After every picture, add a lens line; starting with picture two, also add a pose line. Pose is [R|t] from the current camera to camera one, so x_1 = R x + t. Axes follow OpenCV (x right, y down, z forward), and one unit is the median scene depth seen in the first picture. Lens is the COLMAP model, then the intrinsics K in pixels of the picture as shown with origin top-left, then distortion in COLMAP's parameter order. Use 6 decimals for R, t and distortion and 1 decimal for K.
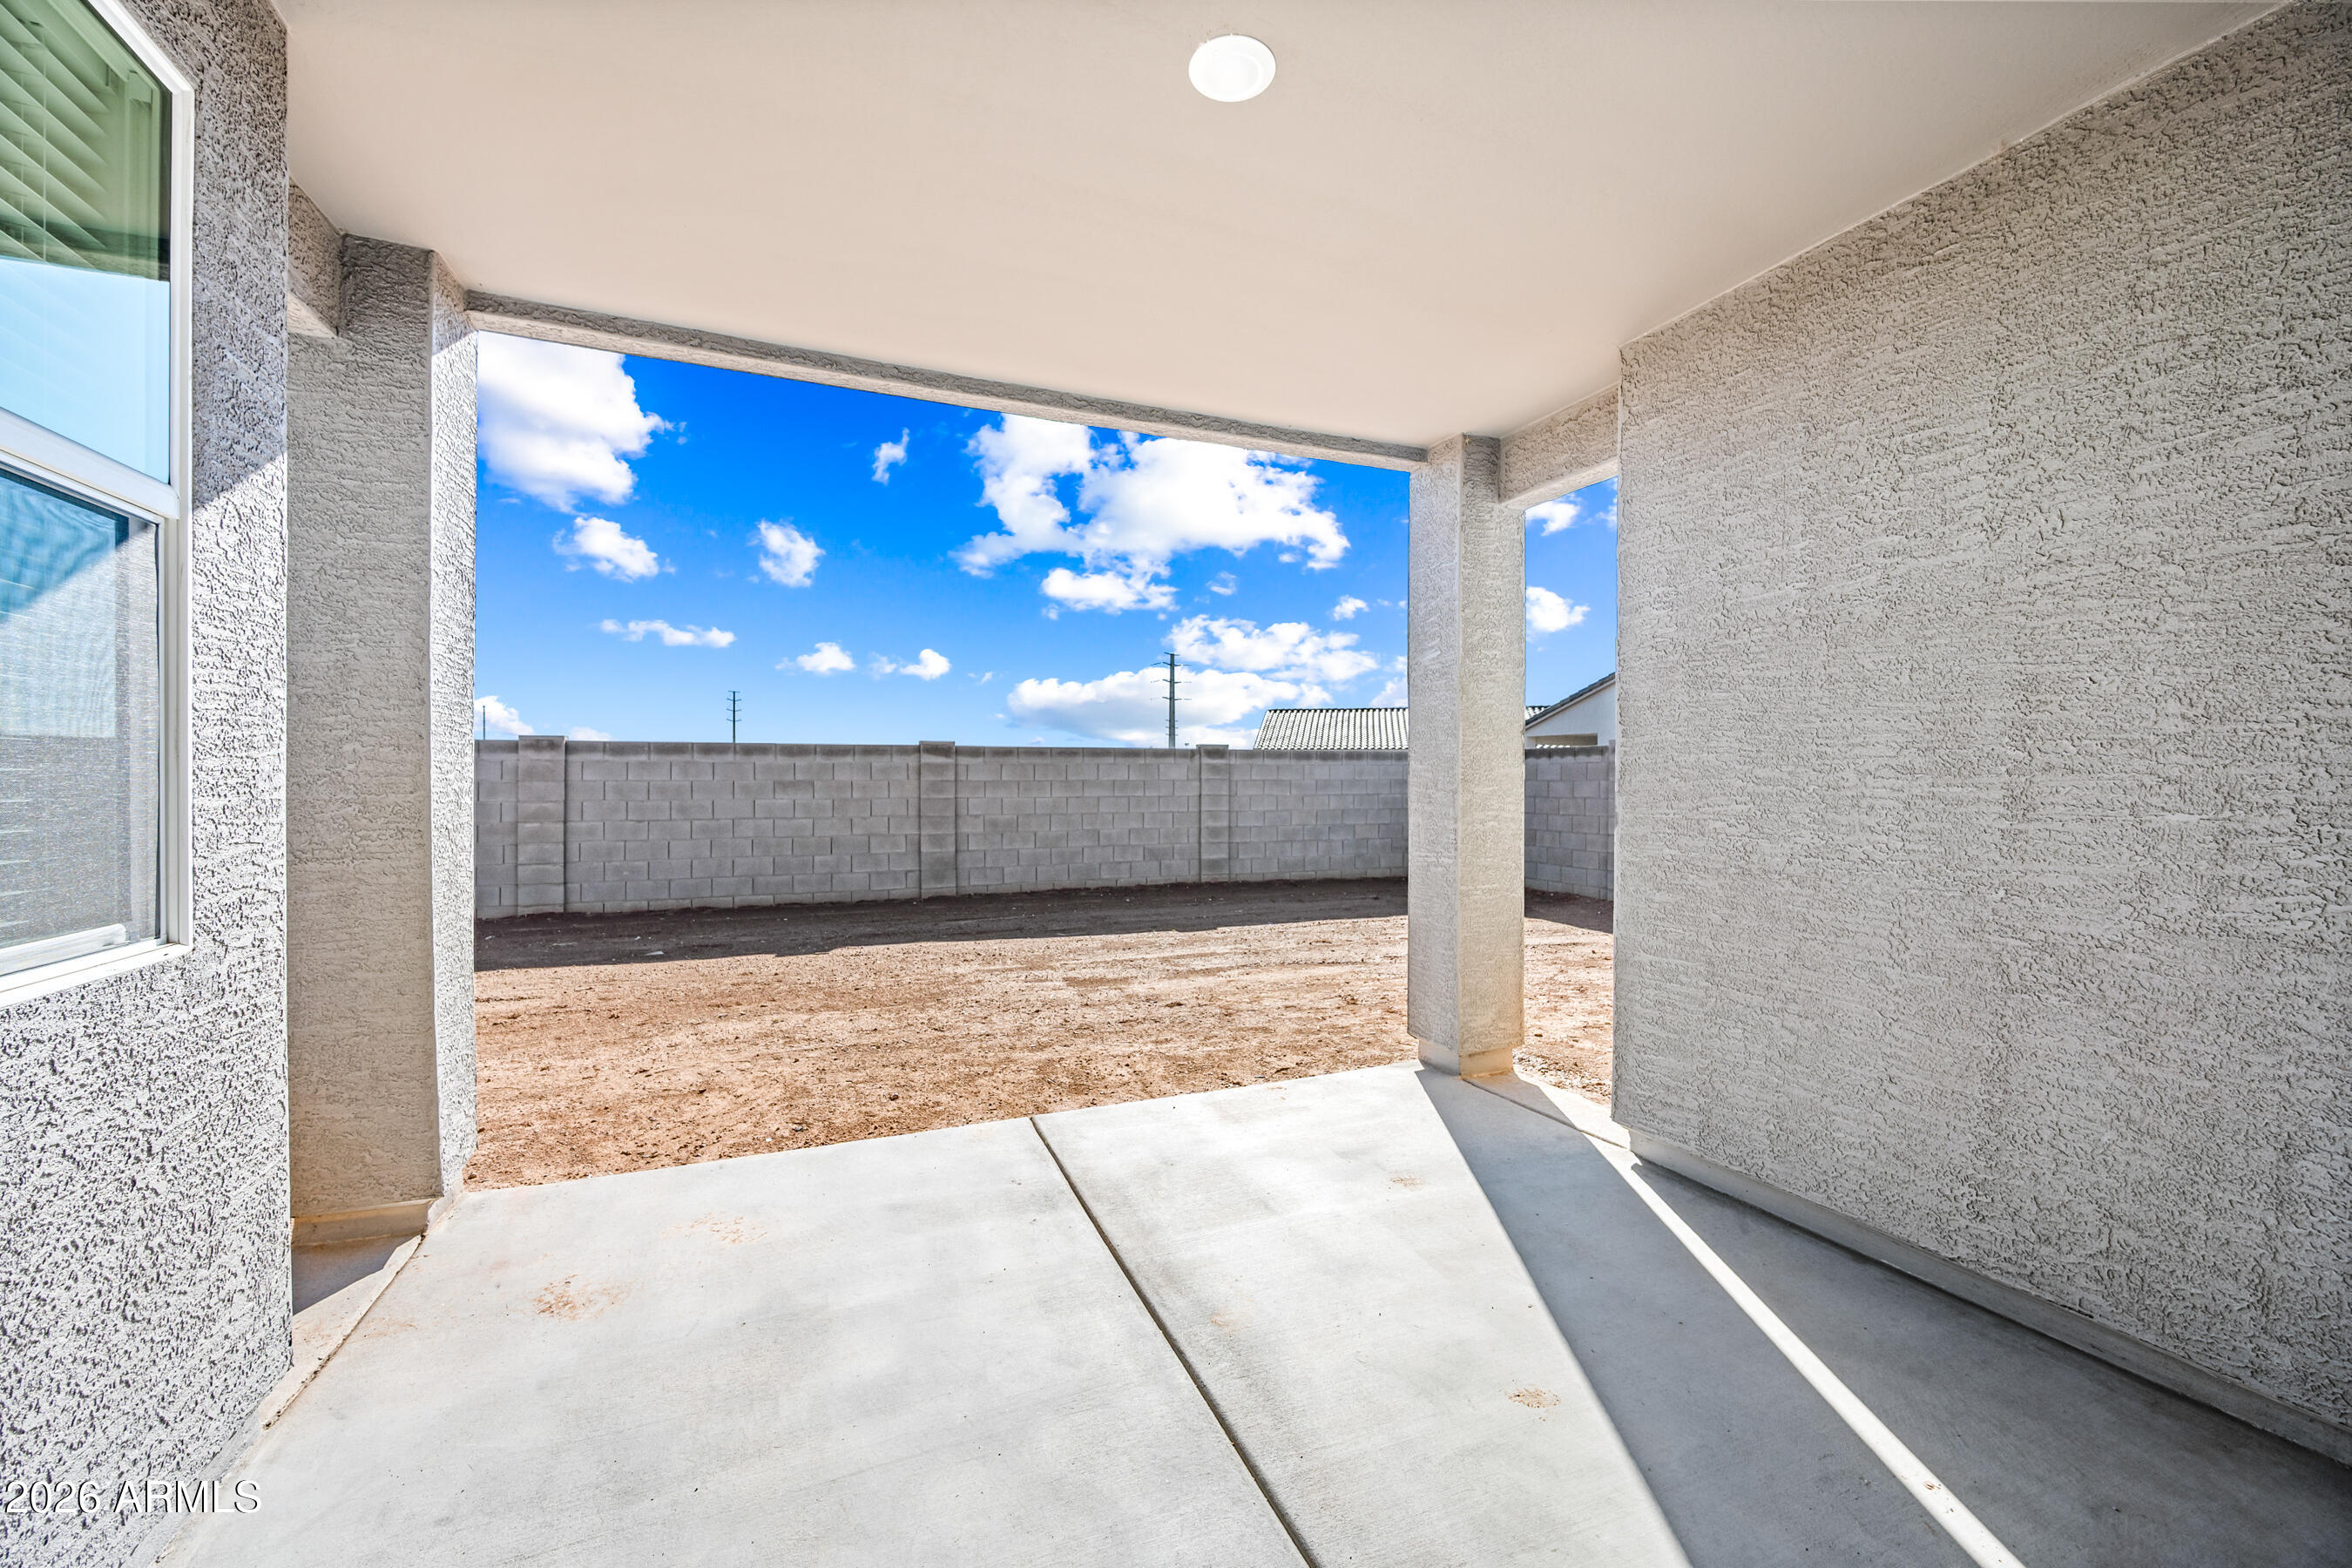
lens RADIAL K [[921.2, 0, 1174.6], [0, 921.2, 783.5], [0, 0, 1]] dist [0.004172, 0.000076]
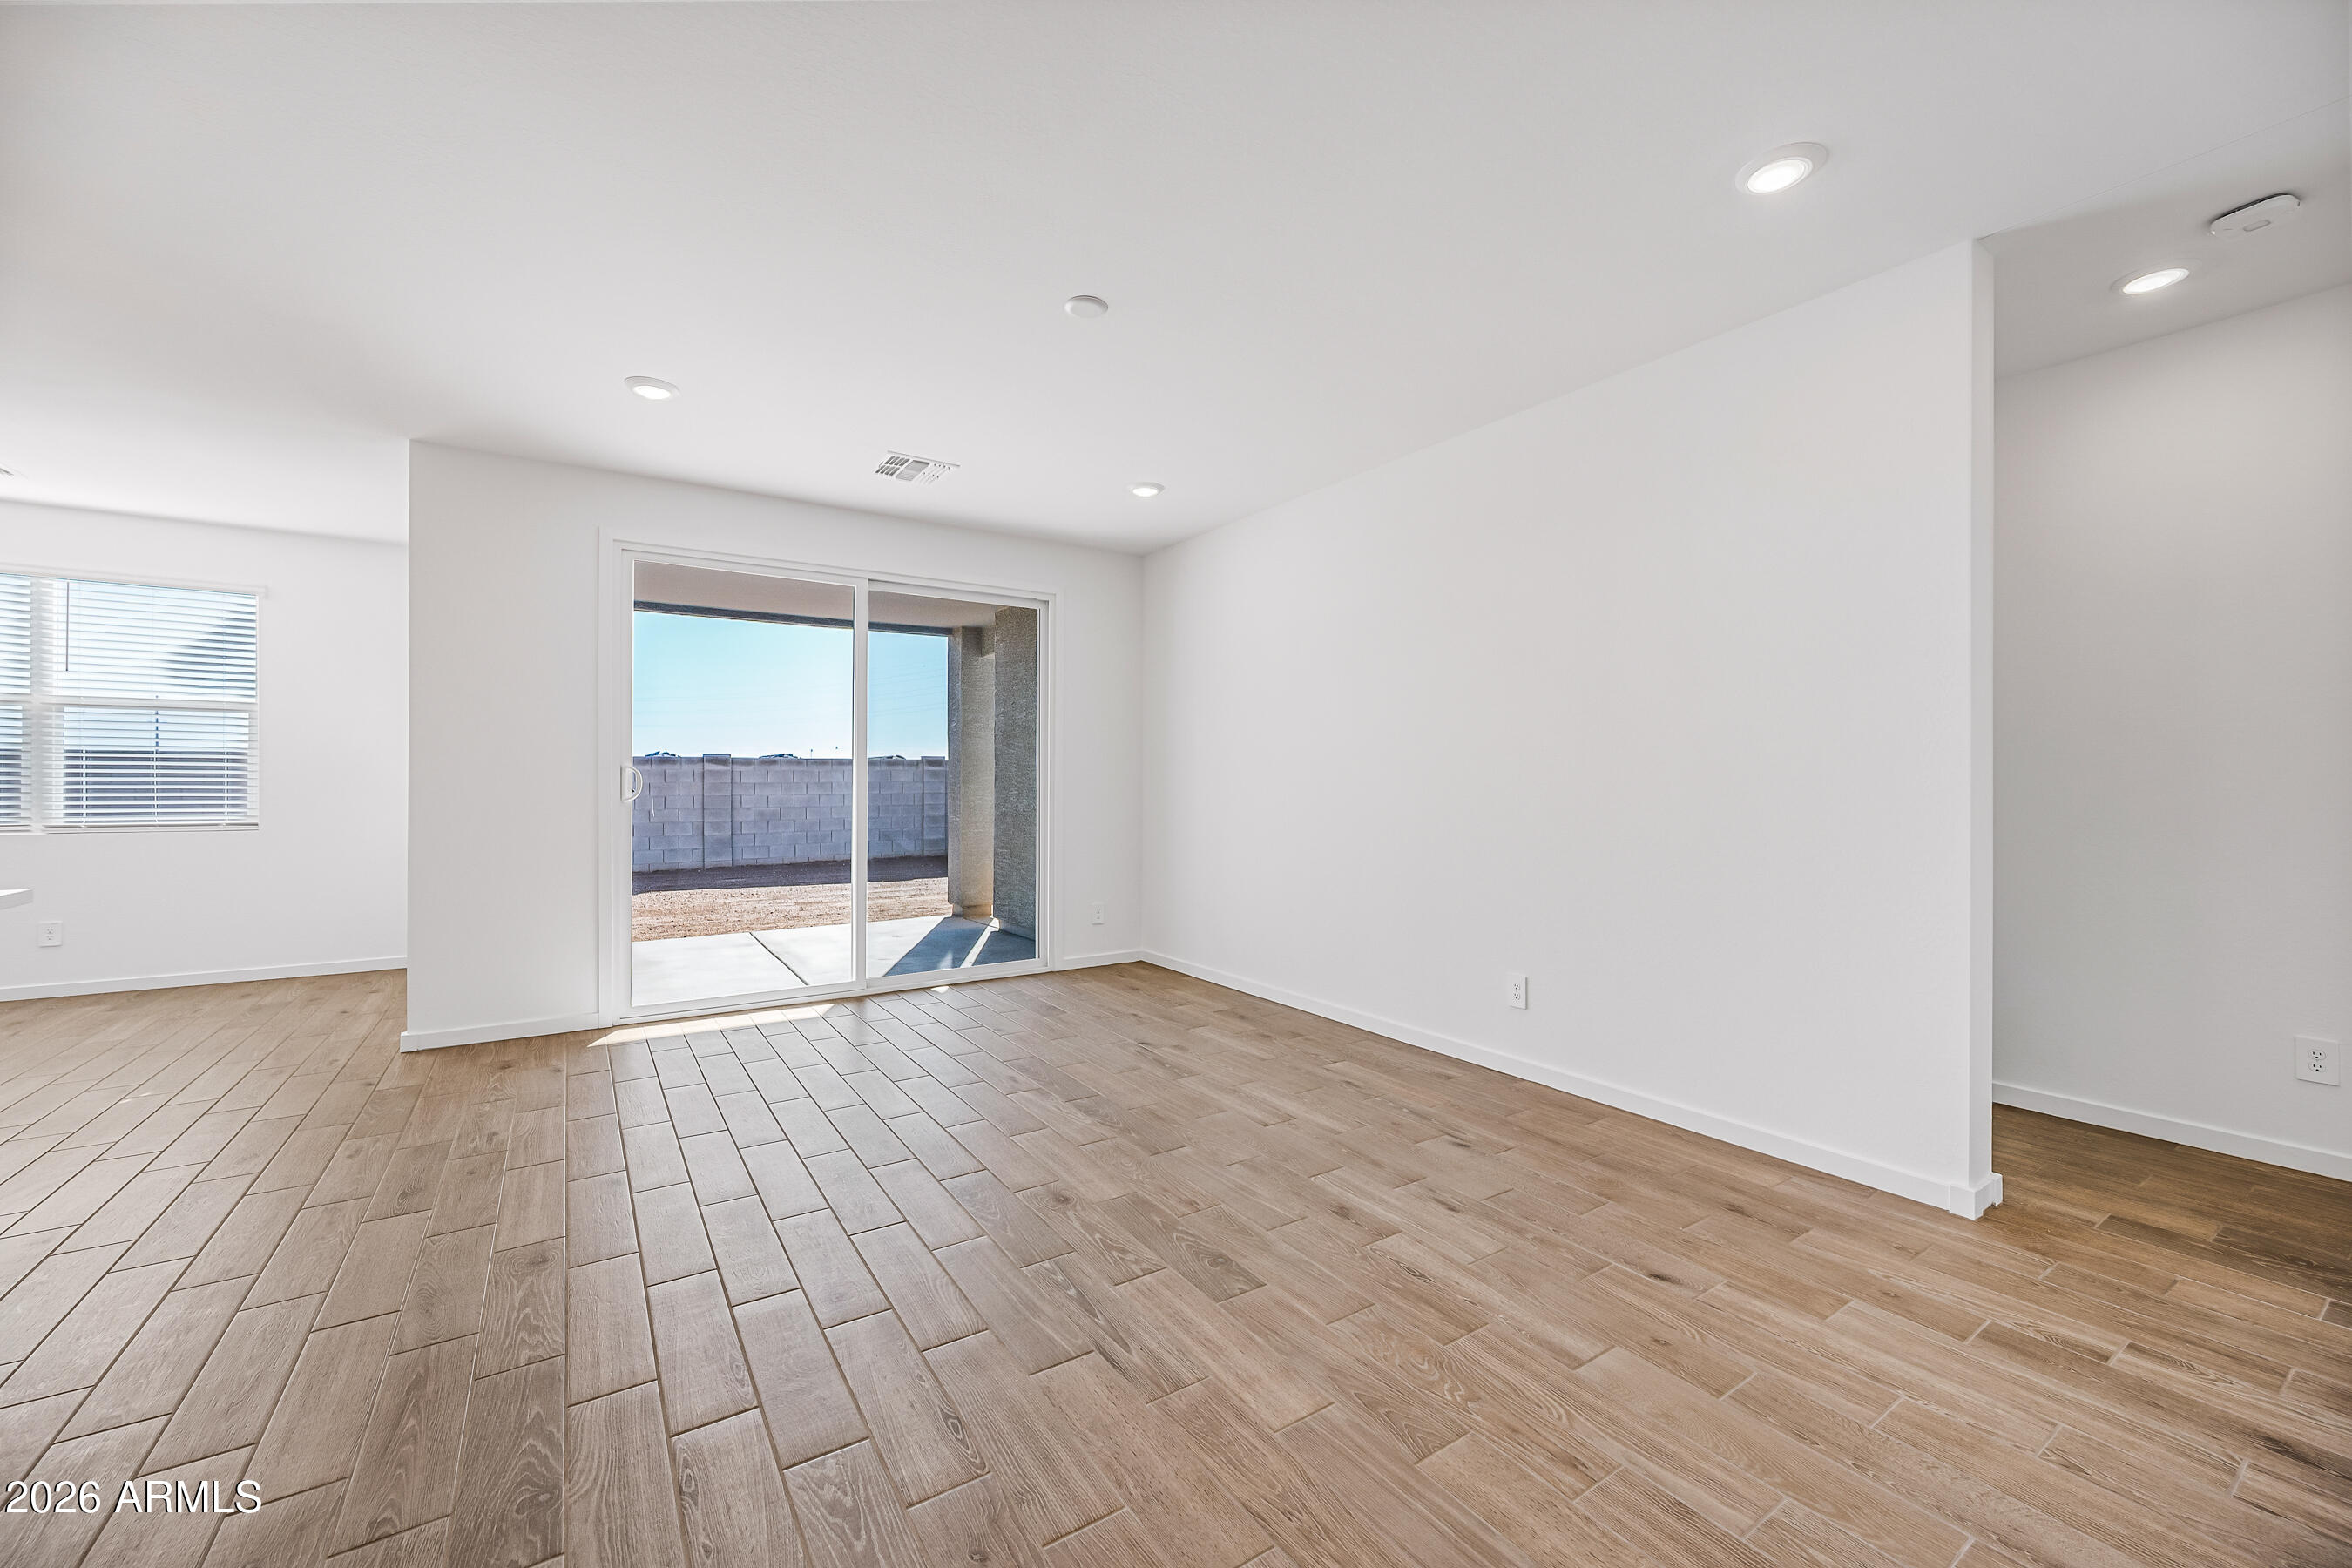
lens RADIAL K [[921.2, 0, 1173.5], [0, 921.2, 770.2], [0, 0, 1]] dist [0.004172, 0.000076]
pose [[0.980869, 0.001498, 0.194665, 0.141064], [0.002199, 0.999821, -0.018776, 0.005688], [-0.194658, 0.018845, 0.980690, -0.478906]]
